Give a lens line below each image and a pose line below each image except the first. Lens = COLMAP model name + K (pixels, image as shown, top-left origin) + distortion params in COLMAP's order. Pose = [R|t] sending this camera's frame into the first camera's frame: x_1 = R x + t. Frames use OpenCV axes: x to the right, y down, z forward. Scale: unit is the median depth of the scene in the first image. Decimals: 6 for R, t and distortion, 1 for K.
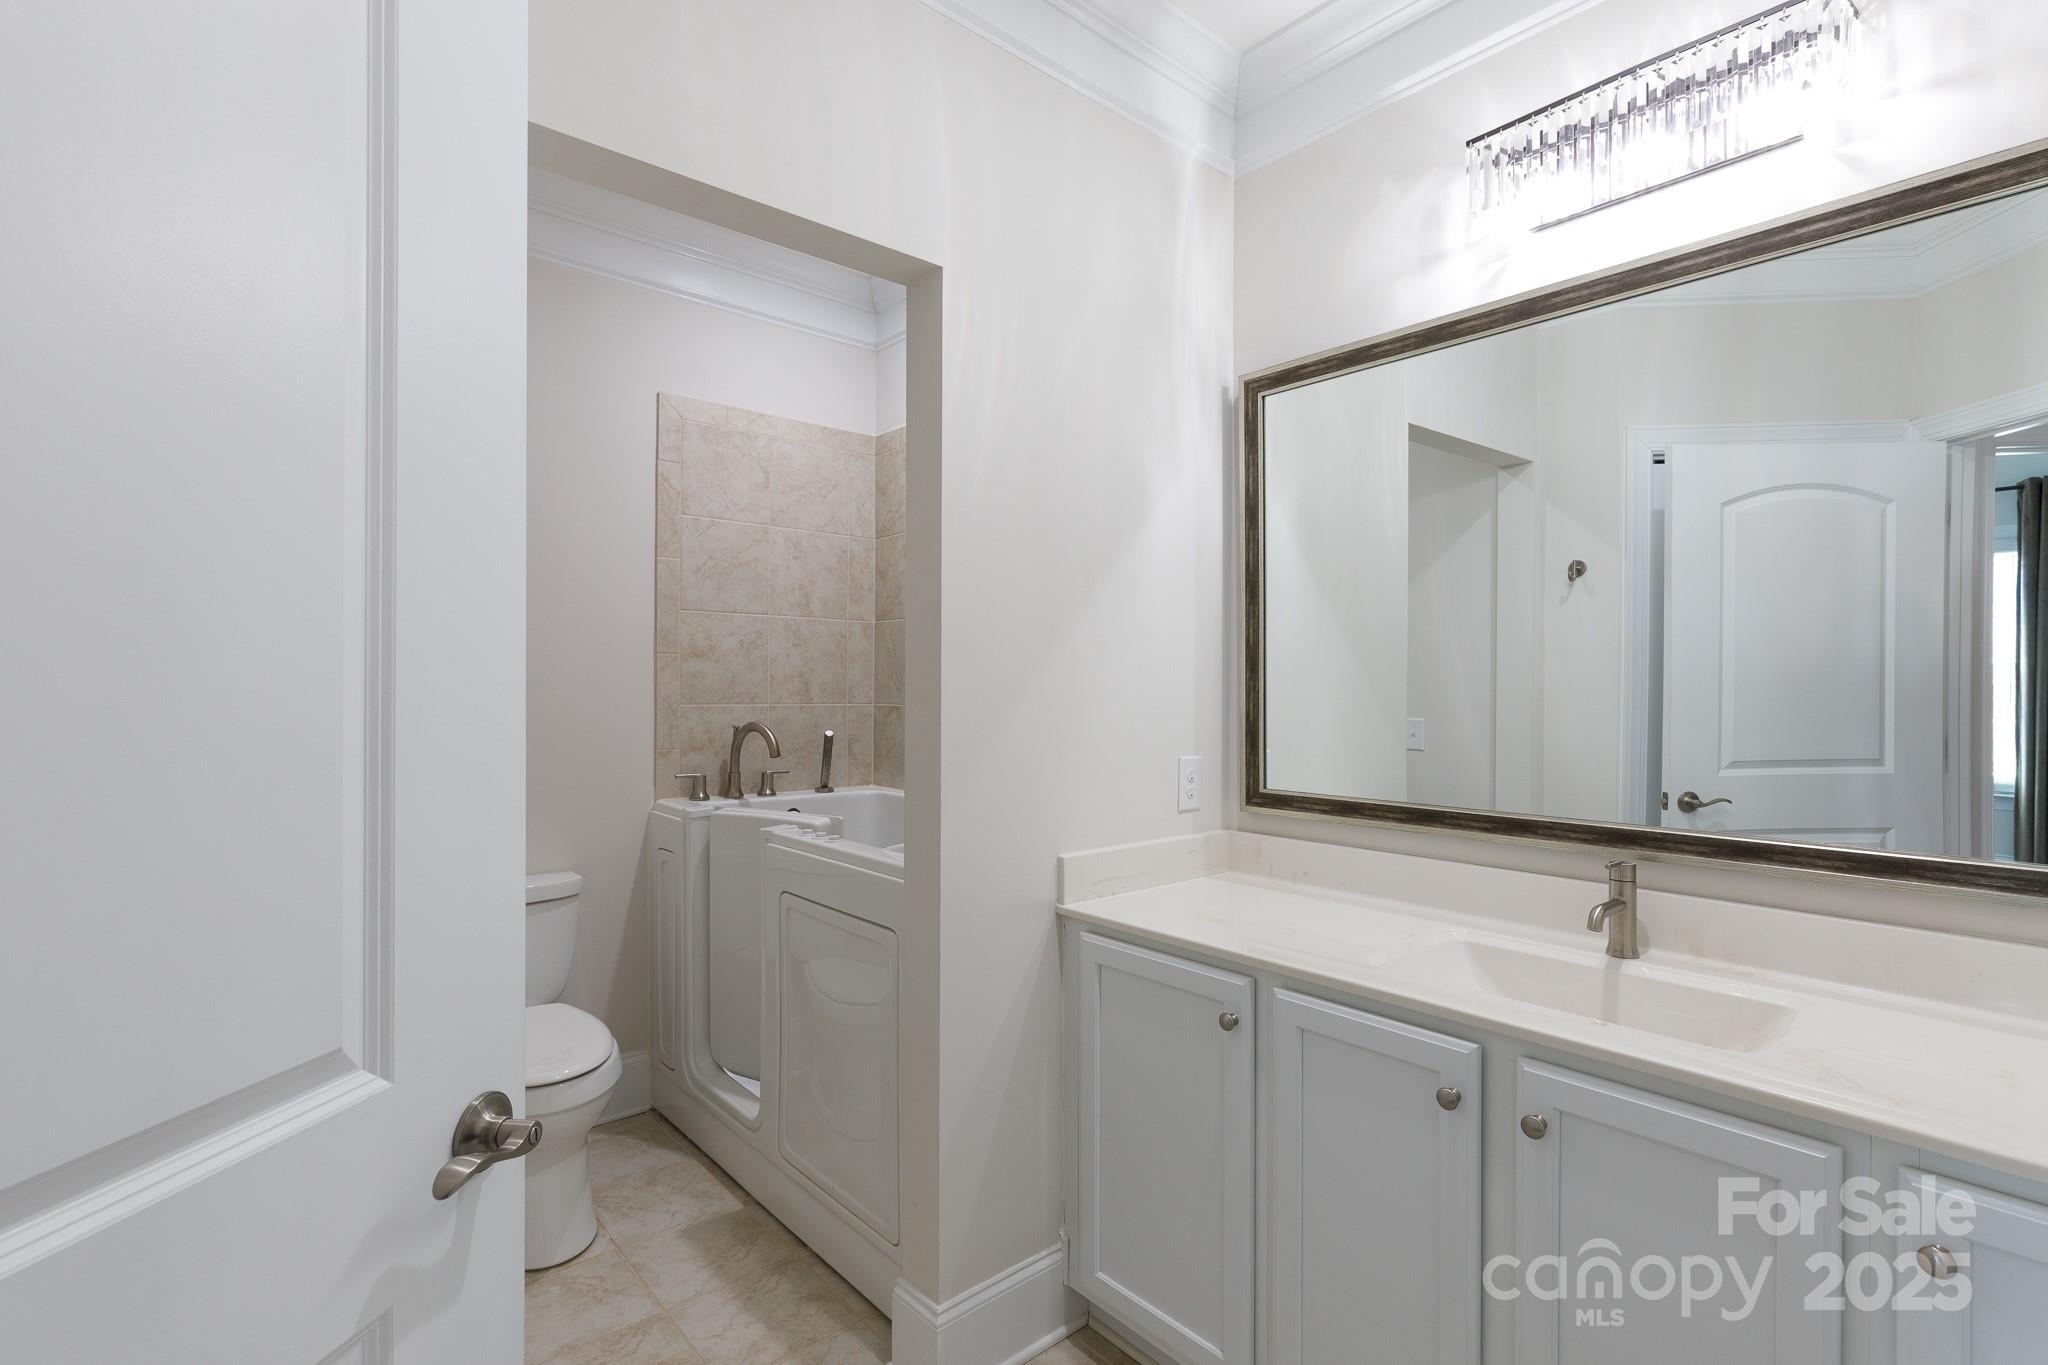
lens RADIAL K [[932.5, 0, 1017.1], [0, 932.5, 691.0], [0, 0, 1]] dist [0.009071, -0.000407]
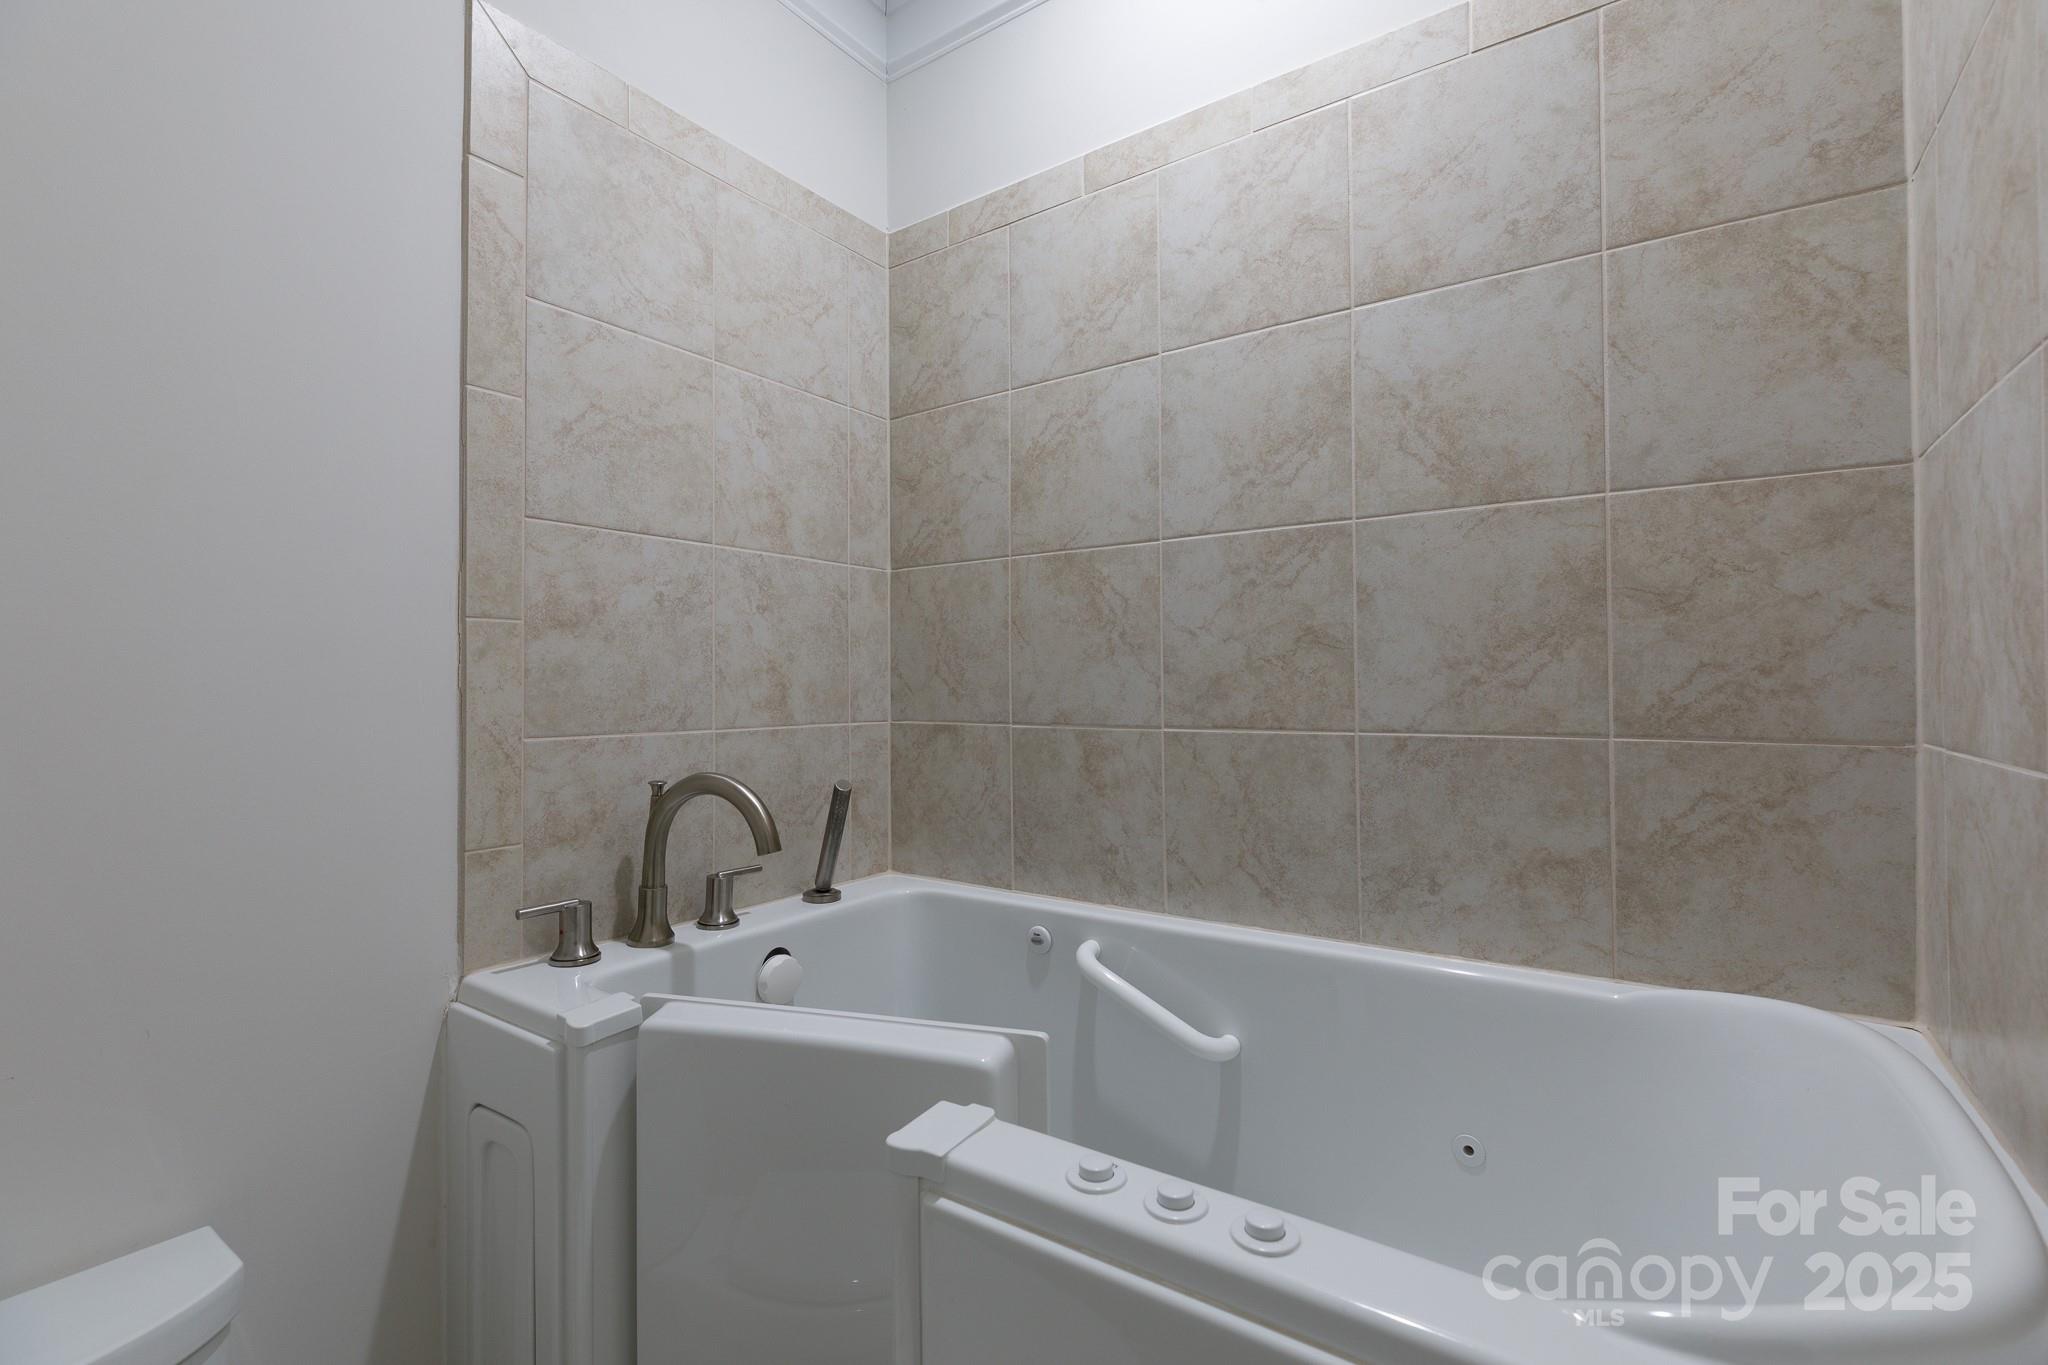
lens RADIAL K [[932.5, 0, 1033.1], [0, 932.5, 663.3], [0, 0, 1]] dist [0.009071, -0.000407]
pose [[0.971427, -0.011455, 0.237064, -0.216013], [0.019116, 0.999366, -0.030042, -0.002121], [-0.236569, 0.033716, 0.971029, 0.484516]]
